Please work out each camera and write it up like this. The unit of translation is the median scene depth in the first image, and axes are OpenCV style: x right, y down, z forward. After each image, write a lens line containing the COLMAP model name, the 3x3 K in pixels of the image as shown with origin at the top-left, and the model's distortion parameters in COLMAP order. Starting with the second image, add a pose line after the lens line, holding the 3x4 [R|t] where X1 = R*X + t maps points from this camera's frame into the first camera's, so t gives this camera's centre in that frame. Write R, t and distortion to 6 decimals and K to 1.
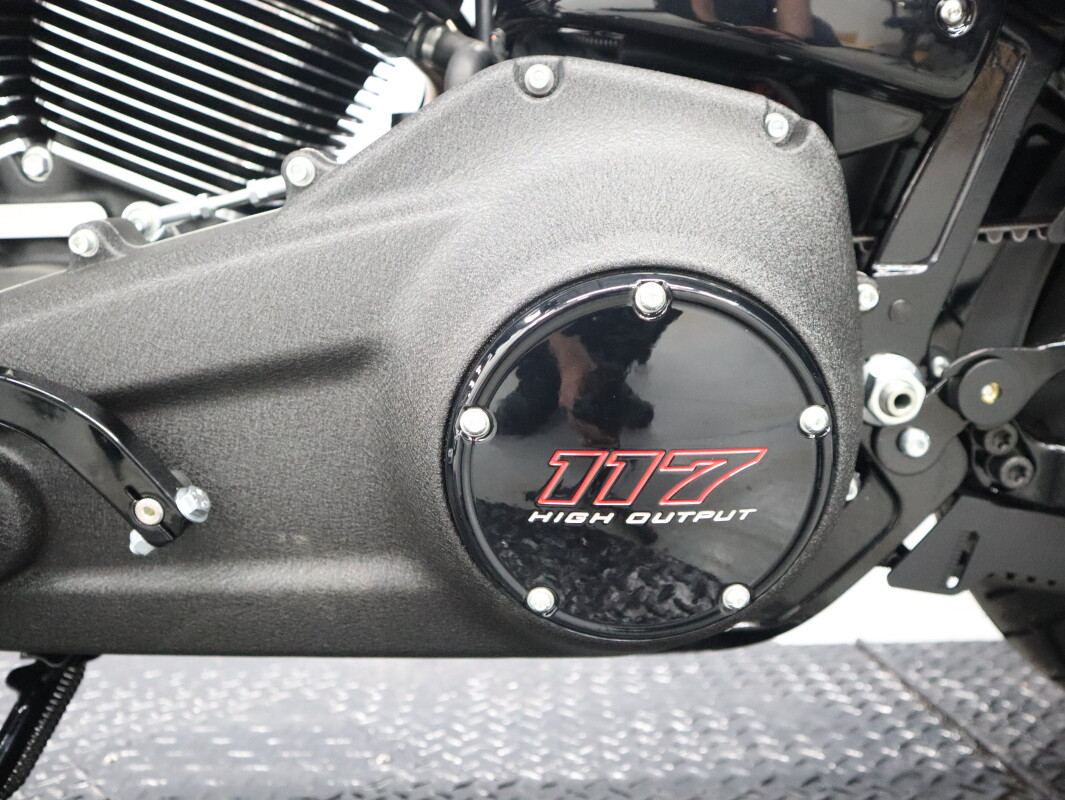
lens RADIAL K [[830.3, 0, 530.0], [0, 830.3, 405.1], [0, 0, 1]] dist [-0.119165, 0.074556]
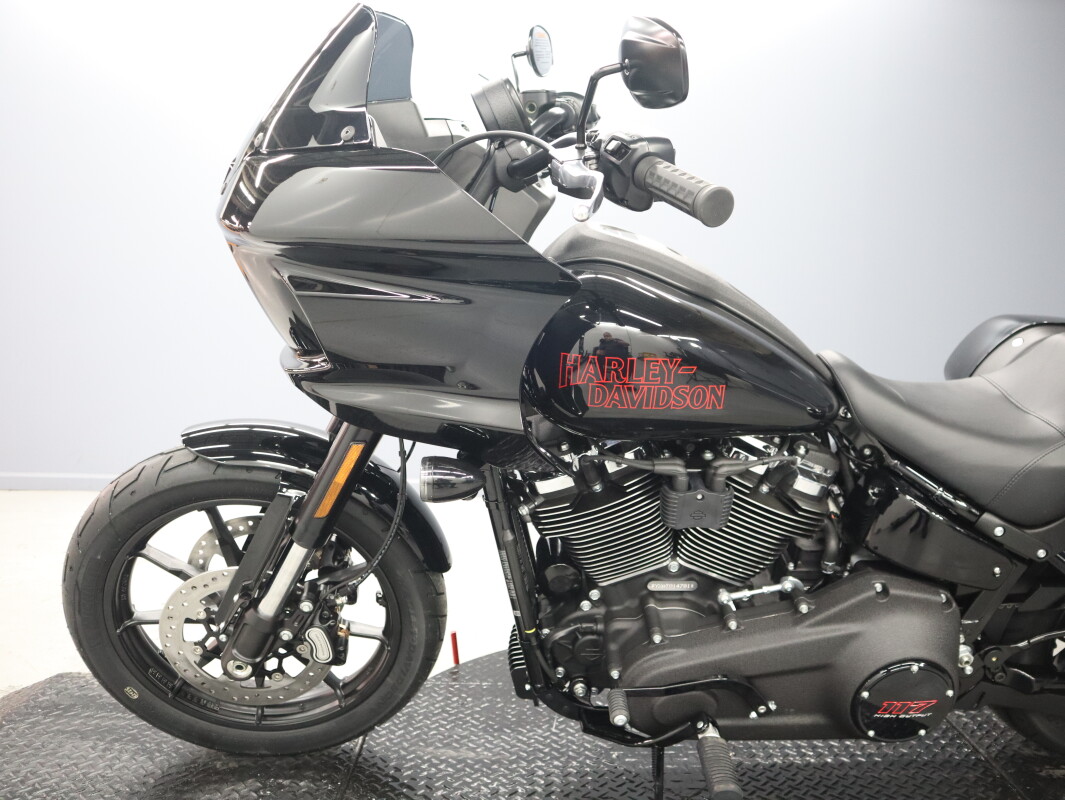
lens RADIAL K [[830.3, 0, 530.0], [0, 830.3, 405.1], [0, 0, 1]] dist [-0.119165, 0.074556]
pose [[0.999467, 0.024732, 0.021331, -1.254249], [-0.026792, 0.994385, 0.102380, -1.197396], [-0.018679, -0.102896, 0.994517, -1.851881]]
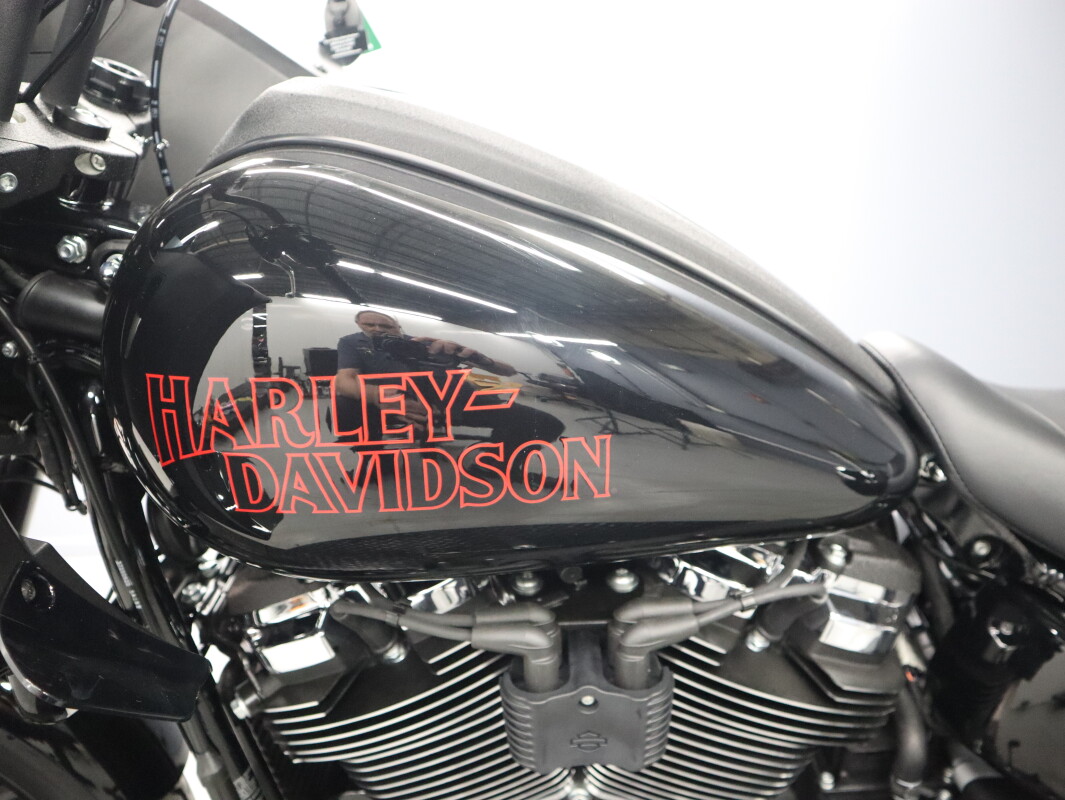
lens RADIAL K [[830.3, 0, 530.0], [0, 830.3, 405.1], [0, 0, 1]] dist [-0.119165, 0.074556]
pose [[0.999336, -0.027364, -0.024052, -0.686336], [0.029241, 0.996241, 0.081537, -1.129169], [0.021730, -0.082187, 0.996380, -0.308729]]
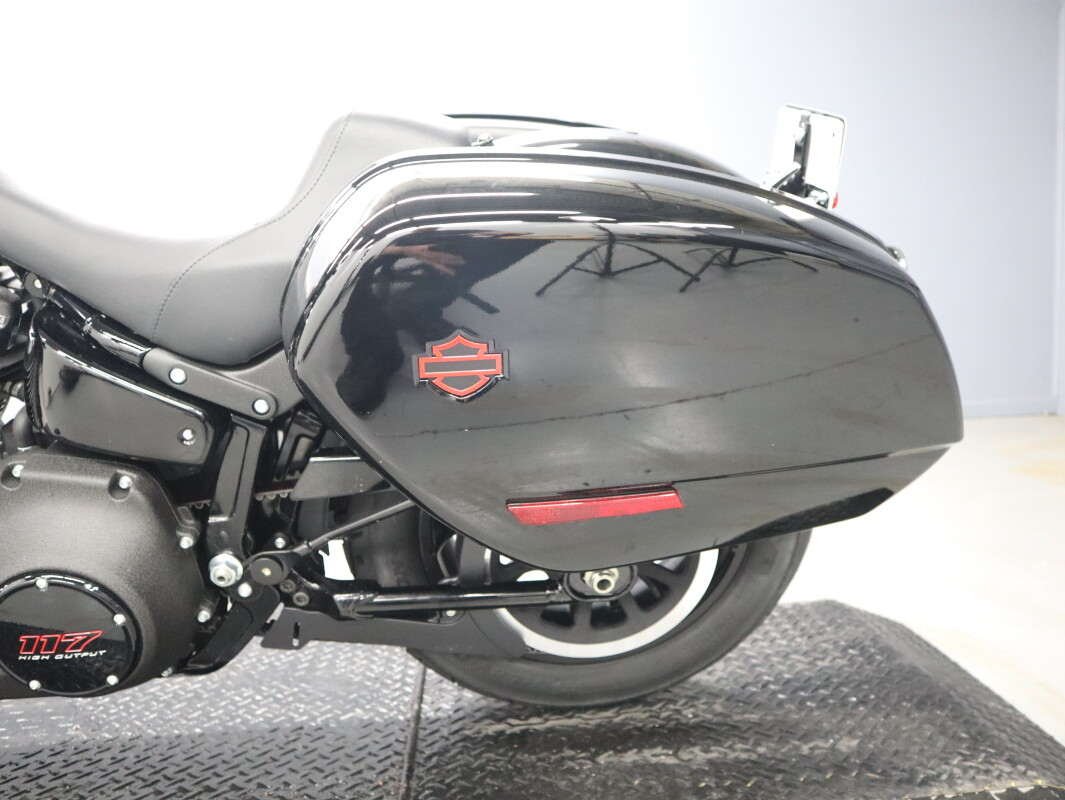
lens RADIAL K [[830.3, 0, 530.0], [0, 830.3, 405.1], [0, 0, 1]] dist [-0.119165, 0.074556]
pose [[0.996021, -0.049947, 0.073804, 1.073293], [0.041403, 0.992724, 0.113070, -0.642236], [-0.078914, -0.109565, 0.990842, -1.124072]]
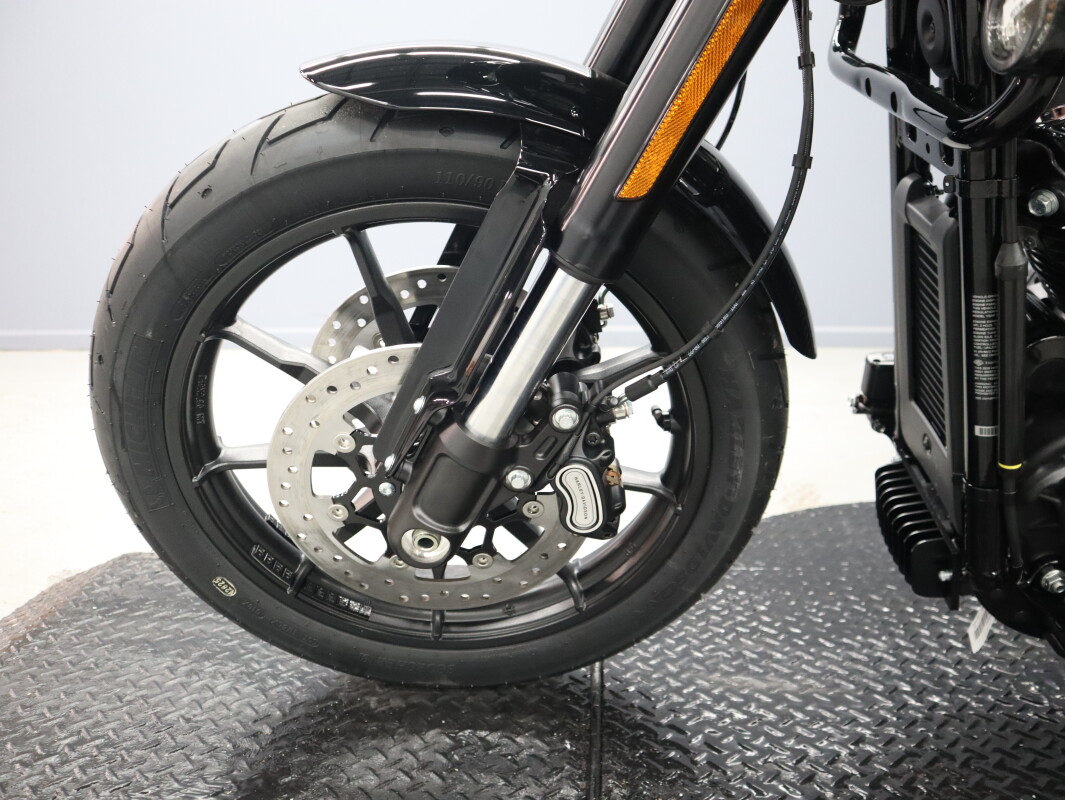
lens RADIAL K [[830.3, 0, 530.0], [0, 830.3, 405.1], [0, 0, 1]] dist [-0.119165, 0.074556]
pose [[0.997538, 0.016634, -0.068125, -1.933367], [0.000042, 0.971320, 0.237775, -0.529437], [0.070126, -0.237192, 0.968928, -0.406892]]
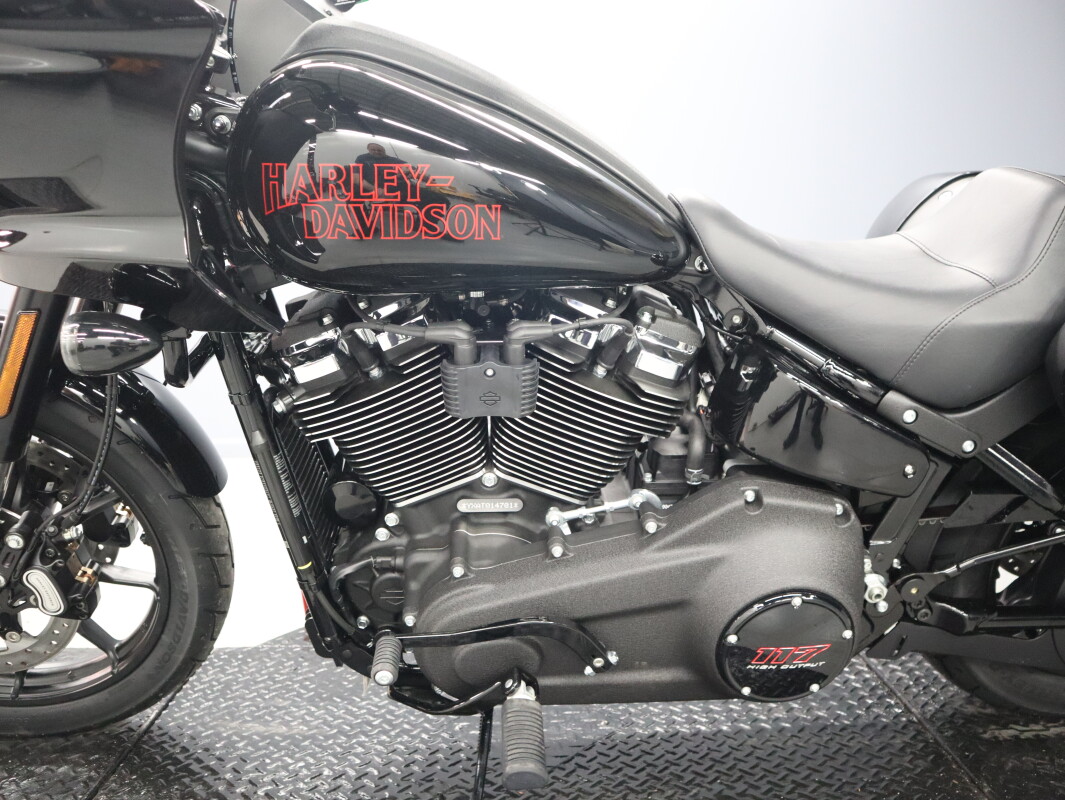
lens RADIAL K [[830.3, 0, 530.0], [0, 830.3, 405.1], [0, 0, 1]] dist [-0.119165, 0.074556]
pose [[0.999383, -0.003764, 0.034923, -0.621005], [-0.000714, 0.991857, 0.127353, -0.821275], [-0.035118, -0.127300, 0.991242, -1.208843]]
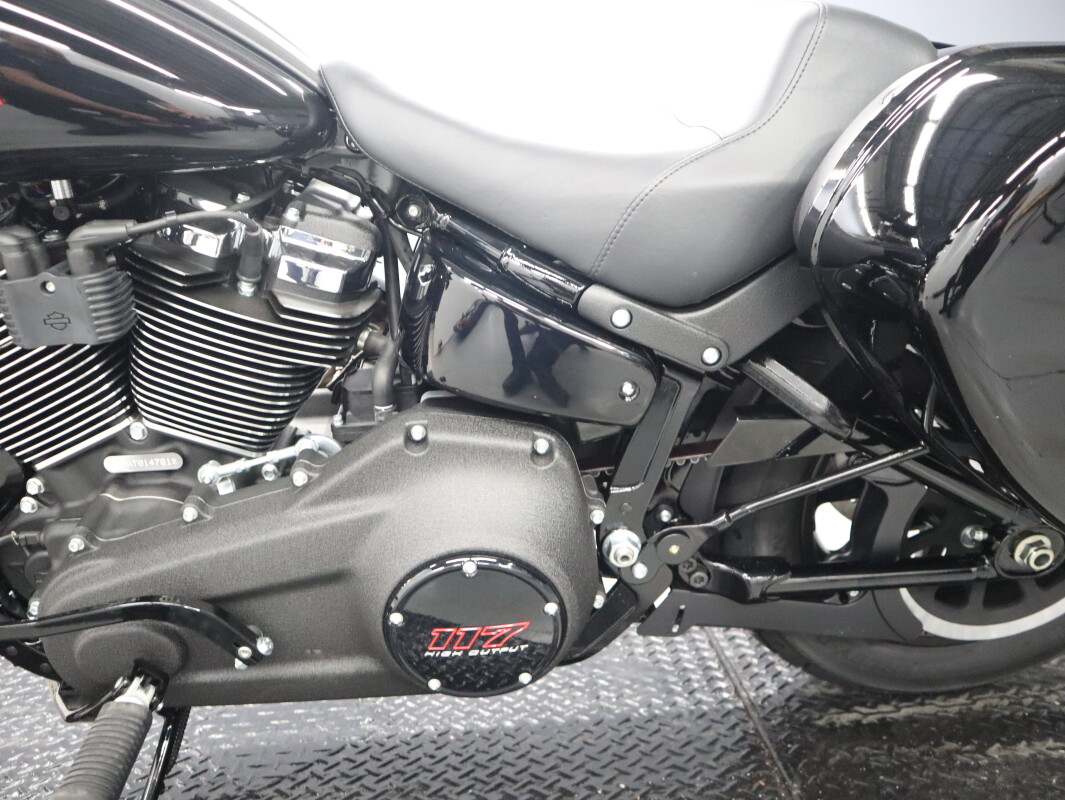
lens RADIAL K [[830.3, 0, 530.0], [0, 830.3, 405.1], [0, 0, 1]] dist [-0.119165, 0.074556]
pose [[0.997990, -0.052048, 0.036160, 0.172229], [0.046214, 0.988091, 0.146763, -0.608314], [-0.043368, -0.144797, 0.988510, -0.791535]]
